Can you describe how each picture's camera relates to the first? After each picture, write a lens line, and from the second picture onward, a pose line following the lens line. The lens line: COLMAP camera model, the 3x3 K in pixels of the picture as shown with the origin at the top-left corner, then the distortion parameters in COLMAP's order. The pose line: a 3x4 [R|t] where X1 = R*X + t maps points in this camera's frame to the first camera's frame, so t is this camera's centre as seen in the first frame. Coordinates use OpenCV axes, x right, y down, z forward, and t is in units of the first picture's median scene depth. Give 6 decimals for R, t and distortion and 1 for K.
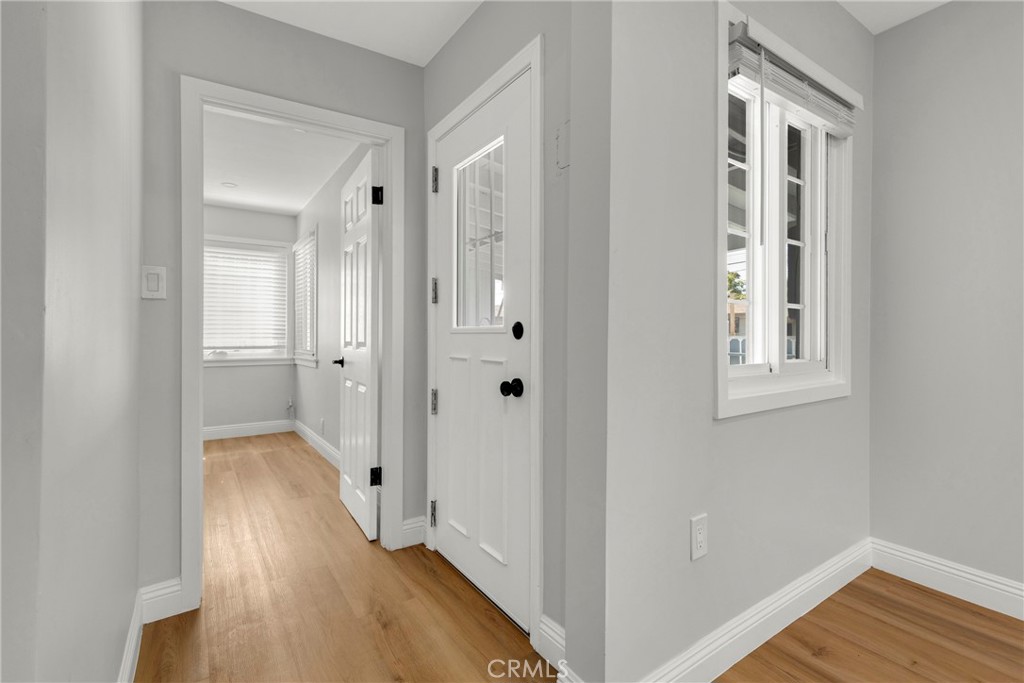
lens RADIAL K [[471.2, 0, 511.0], [0, 471.2, 333.8], [0, 0, 1]] dist [0.011399, -0.001588]
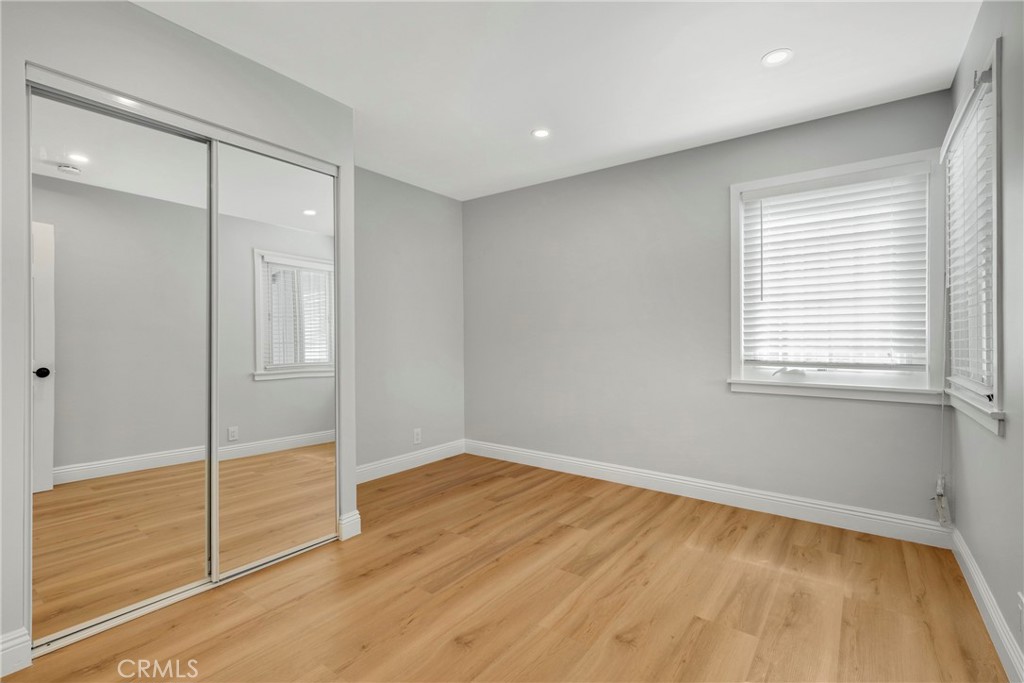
lens RADIAL K [[471.2, 0, 506.4], [0, 471.2, 333.2], [0, 0, 1]] dist [0.011399, -0.001588]
pose [[0.327671, -0.013684, -0.944693, -0.162464], [0.000812, 0.999899, -0.014202, -0.000952], [0.944792, 0.003887, 0.327649, 0.444625]]
